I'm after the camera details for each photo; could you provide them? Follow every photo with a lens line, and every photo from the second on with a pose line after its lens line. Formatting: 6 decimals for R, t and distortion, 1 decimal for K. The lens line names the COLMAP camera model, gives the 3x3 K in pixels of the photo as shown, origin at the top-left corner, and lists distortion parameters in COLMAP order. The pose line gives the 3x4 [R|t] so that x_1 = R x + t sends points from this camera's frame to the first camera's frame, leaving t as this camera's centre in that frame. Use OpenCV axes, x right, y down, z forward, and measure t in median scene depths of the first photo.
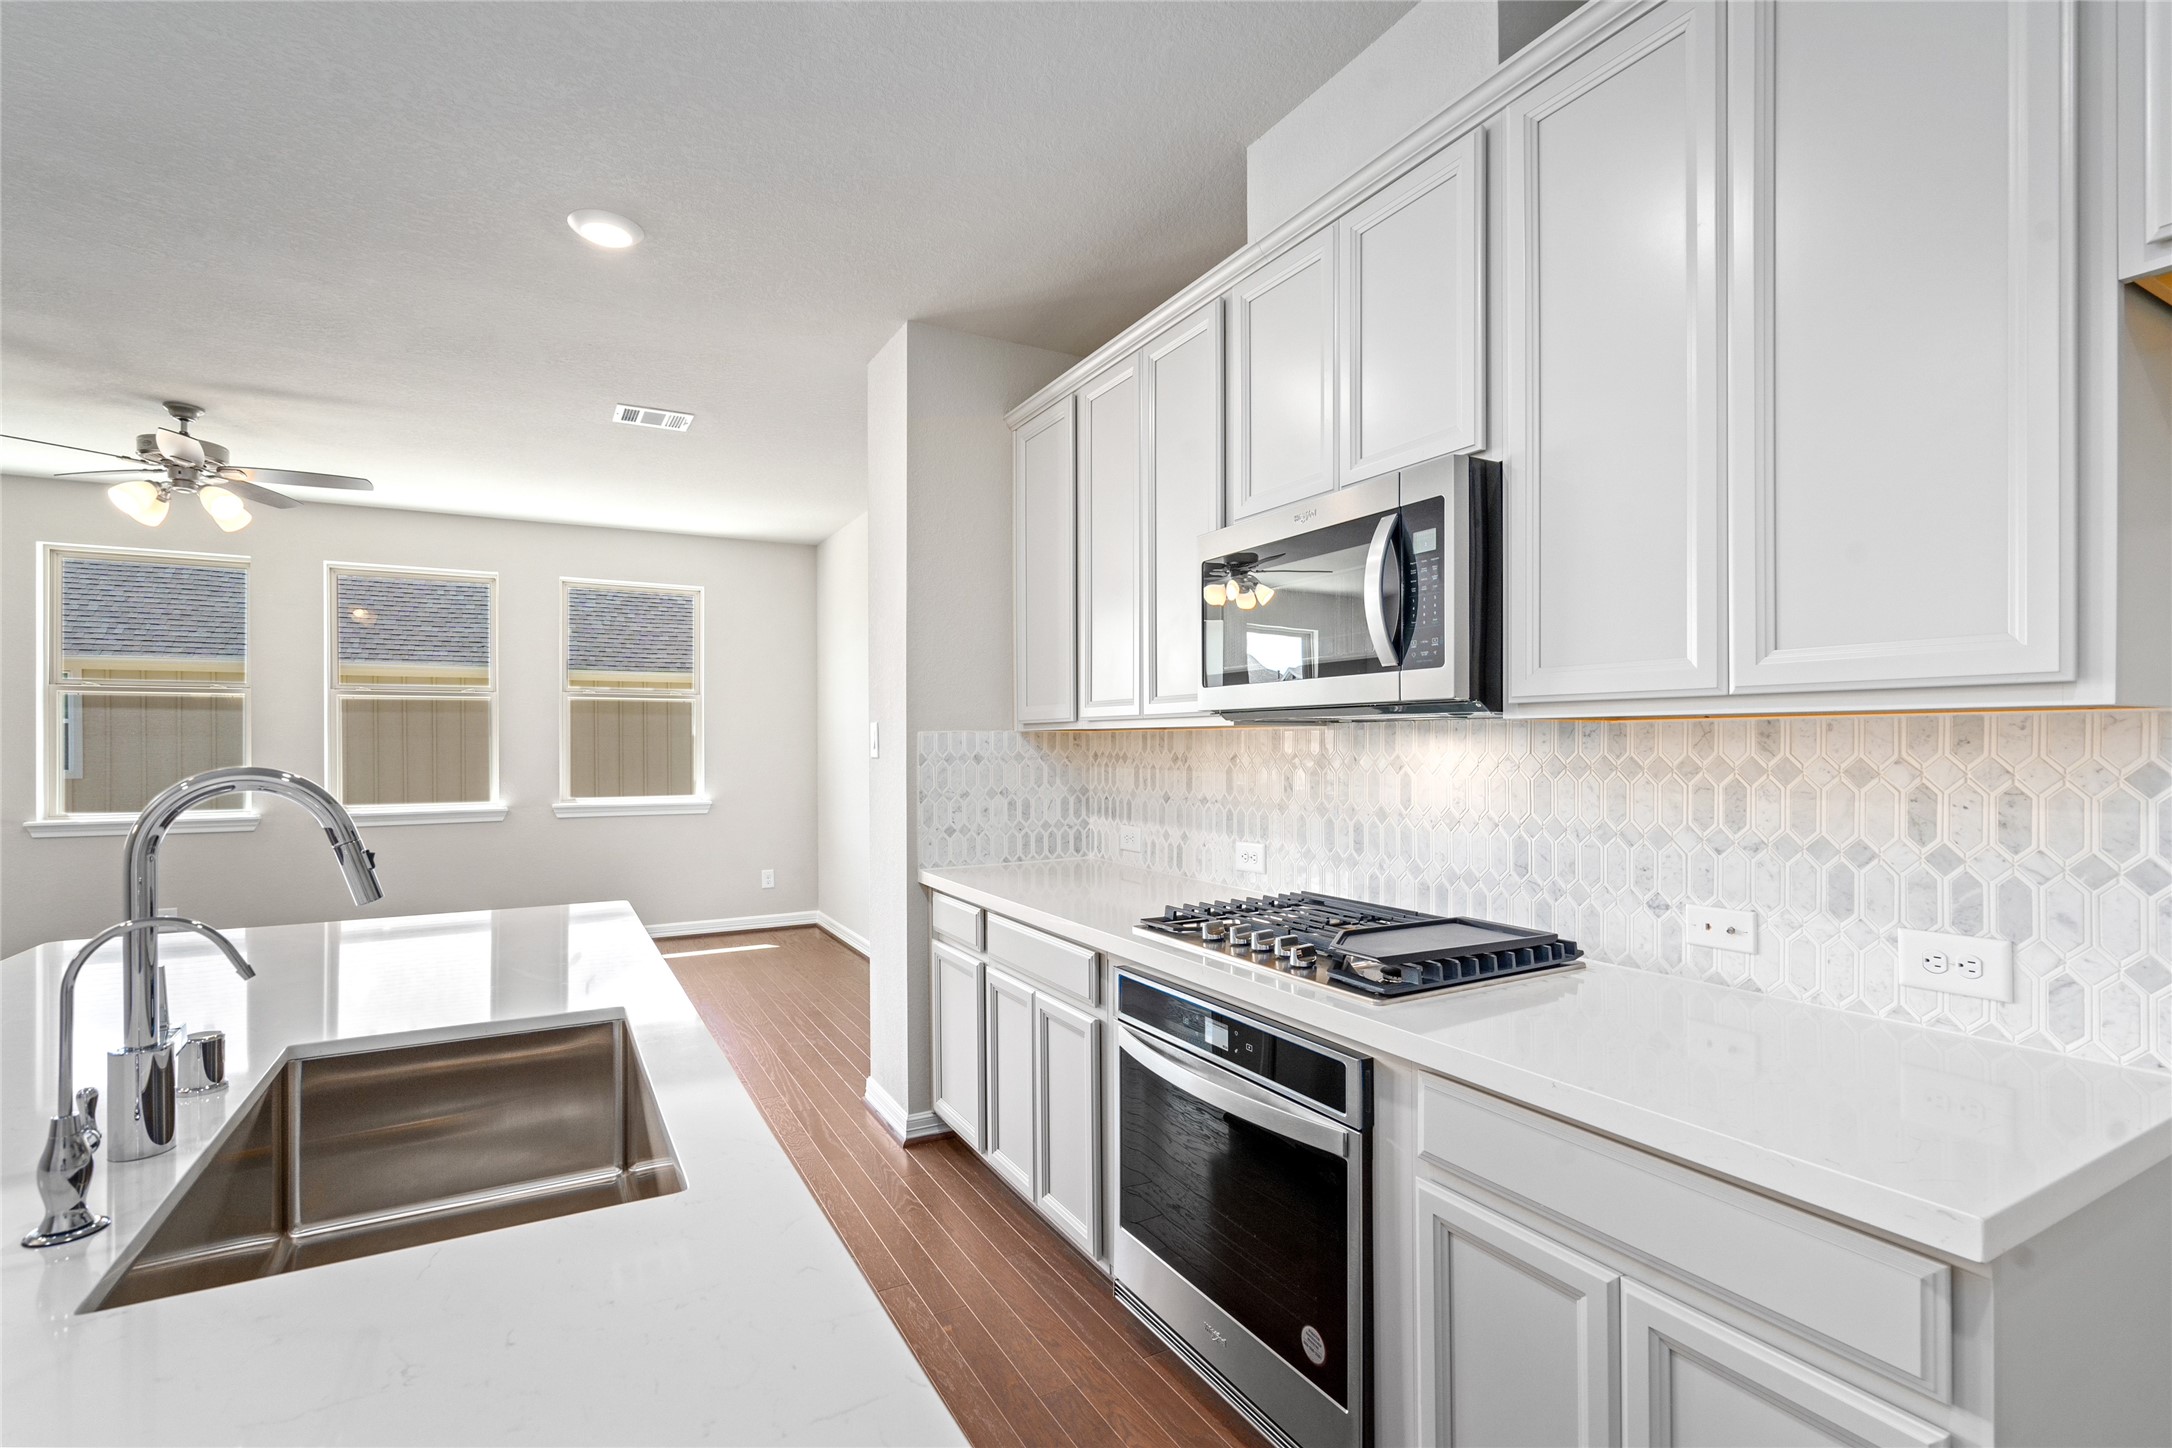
lens RADIAL K [[988.1, 0, 1128.8], [0, 988.1, 746.3], [0, 0, 1]] dist [-0.000422, 0.002179]
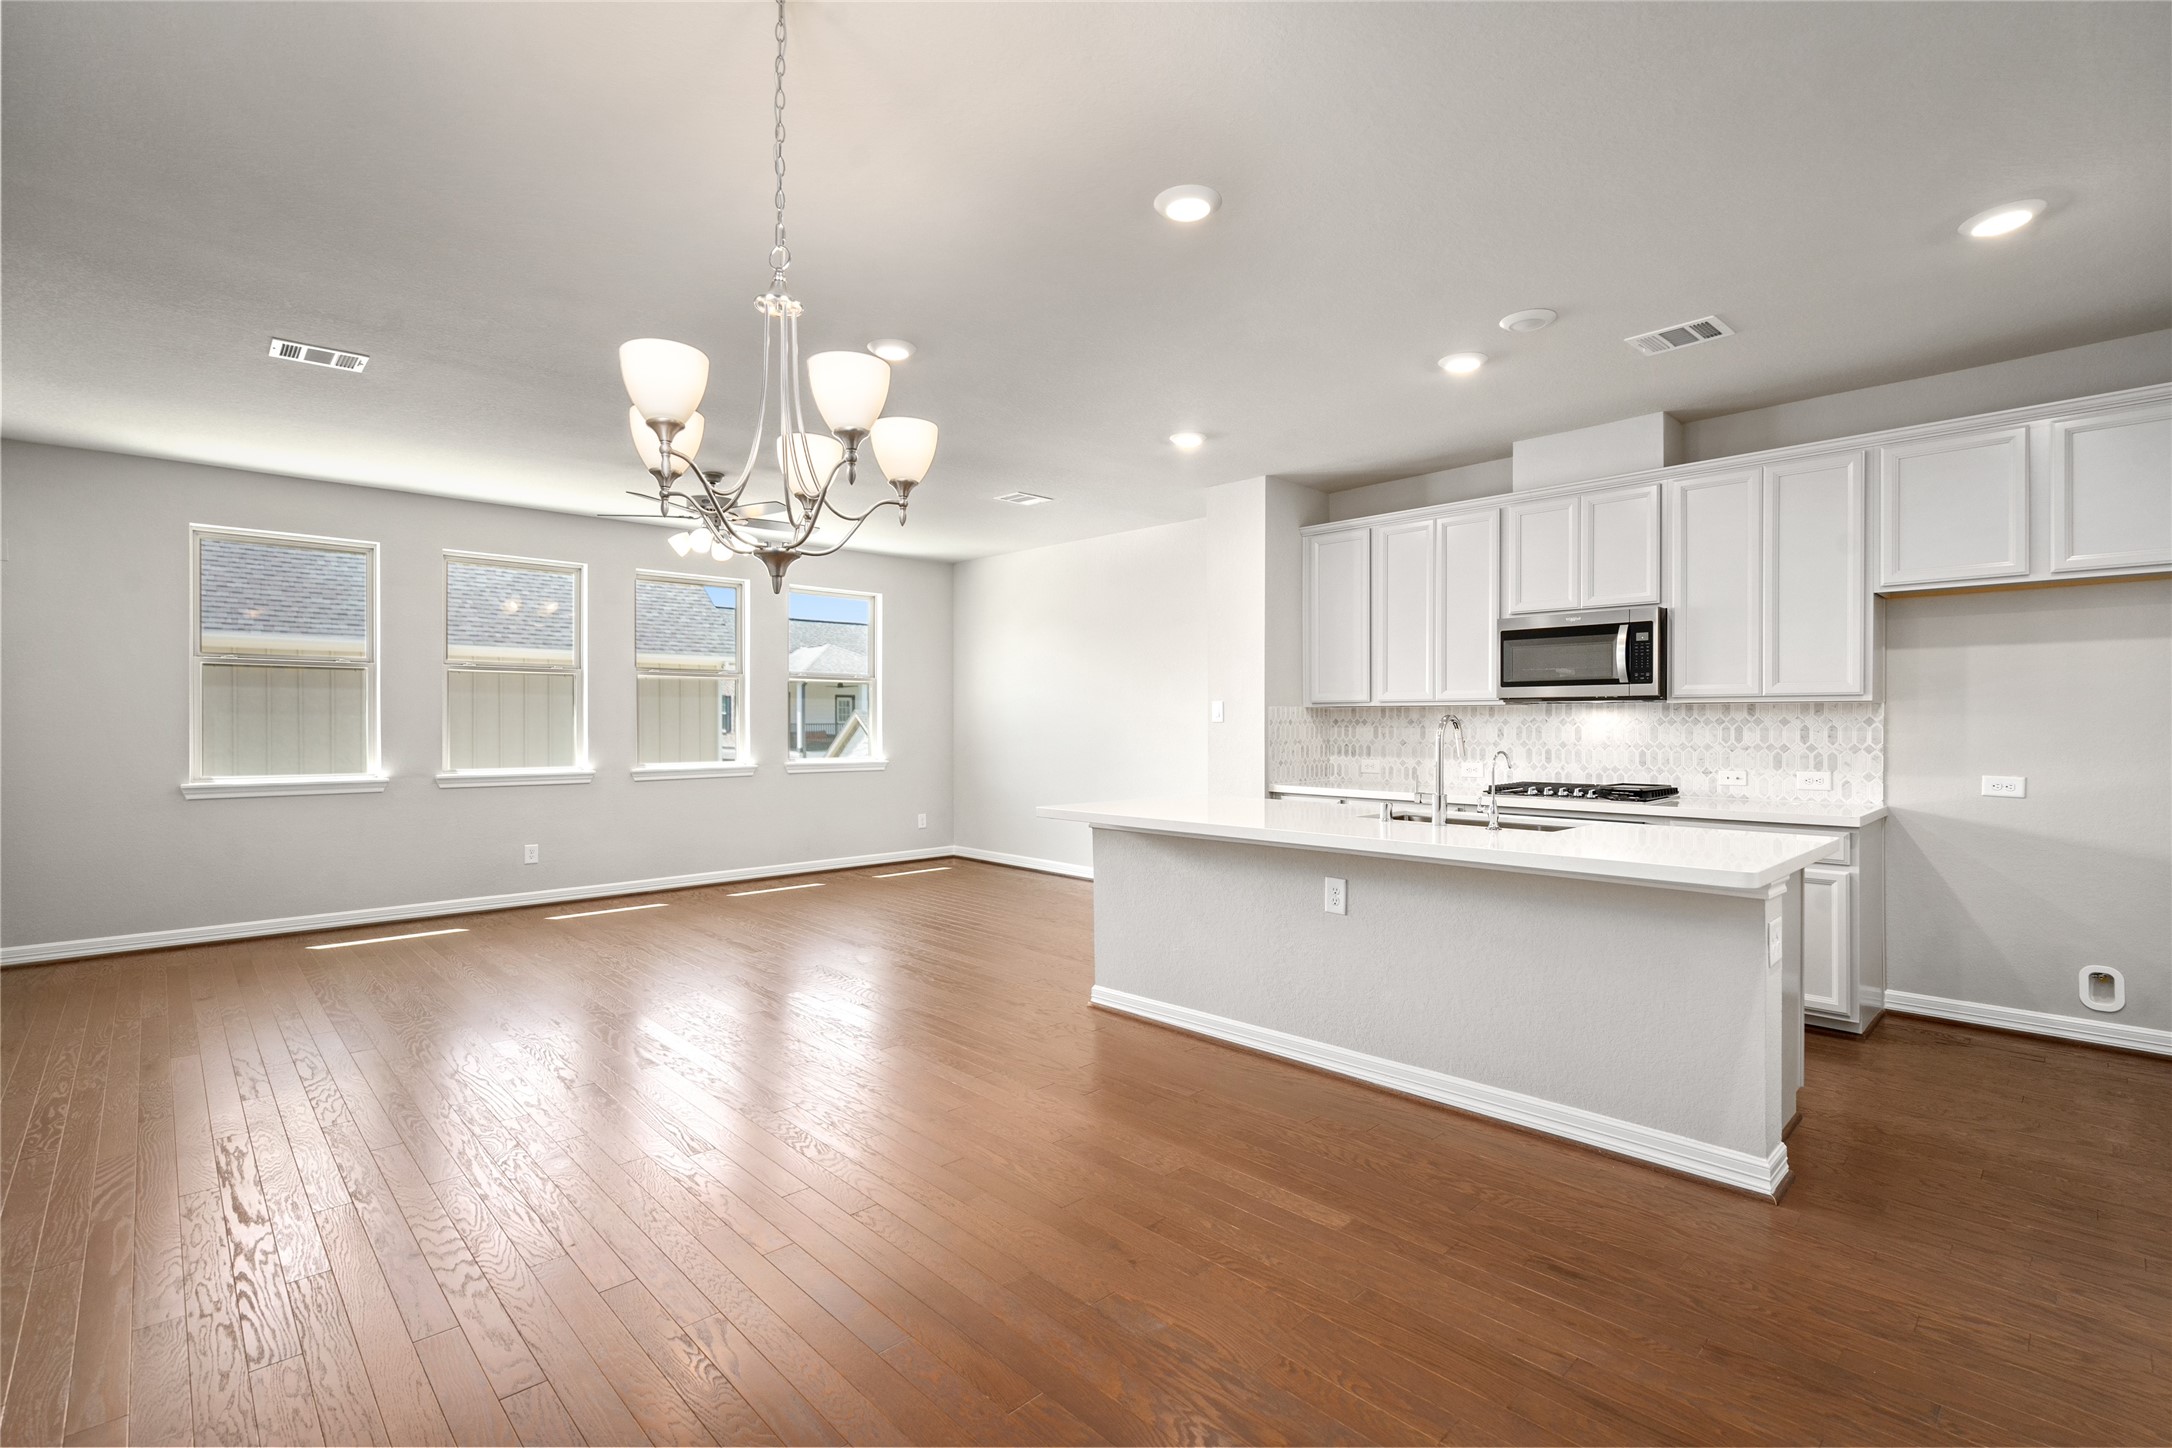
lens RADIAL K [[988.1, 0, 1084.0], [0, 988.1, 723.4], [0, 0, 1]] dist [-0.000422, 0.002179]
pose [[0.967814, 0.005229, 0.251614, -1.085318], [-0.003539, 0.999968, -0.007169, 0.031521], [-0.251643, 0.006048, 0.967801, -0.721349]]
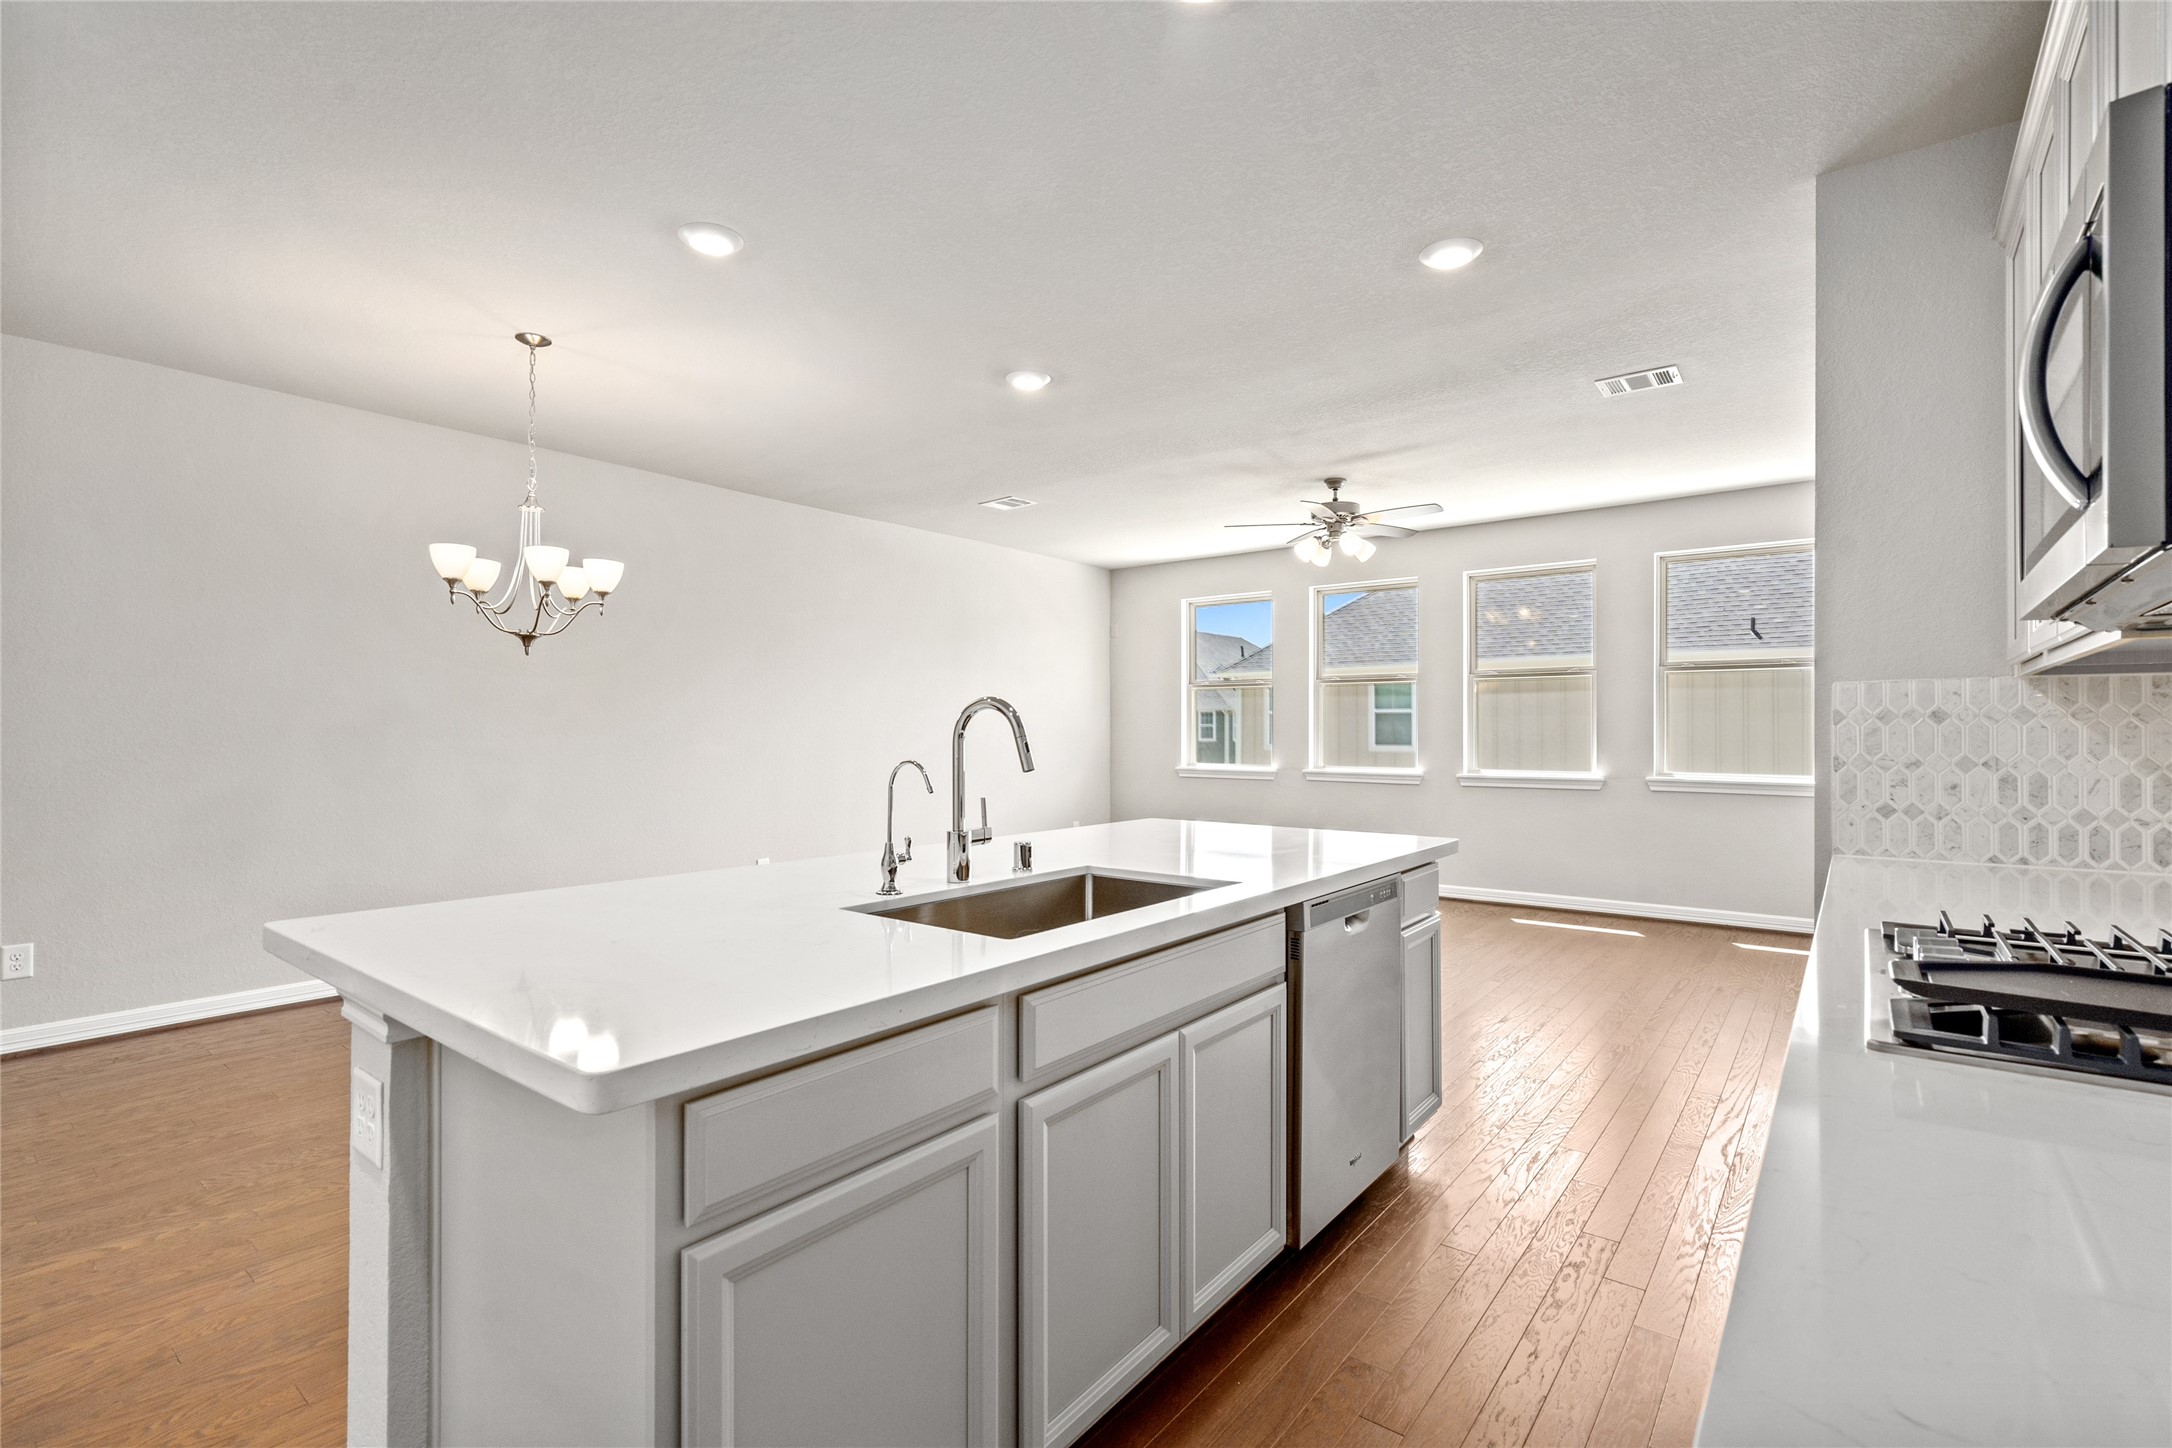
lens RADIAL K [[988.1, 0, 1071.8], [0, 988.1, 724.4], [0, 0, 1]] dist [-0.000422, 0.002179]
pose [[0.390293, -0.002117, -0.920688, 0.309405], [-0.004572, 0.999981, -0.004237, 0.027528], [0.920679, 0.005863, 0.390276, 0.127493]]
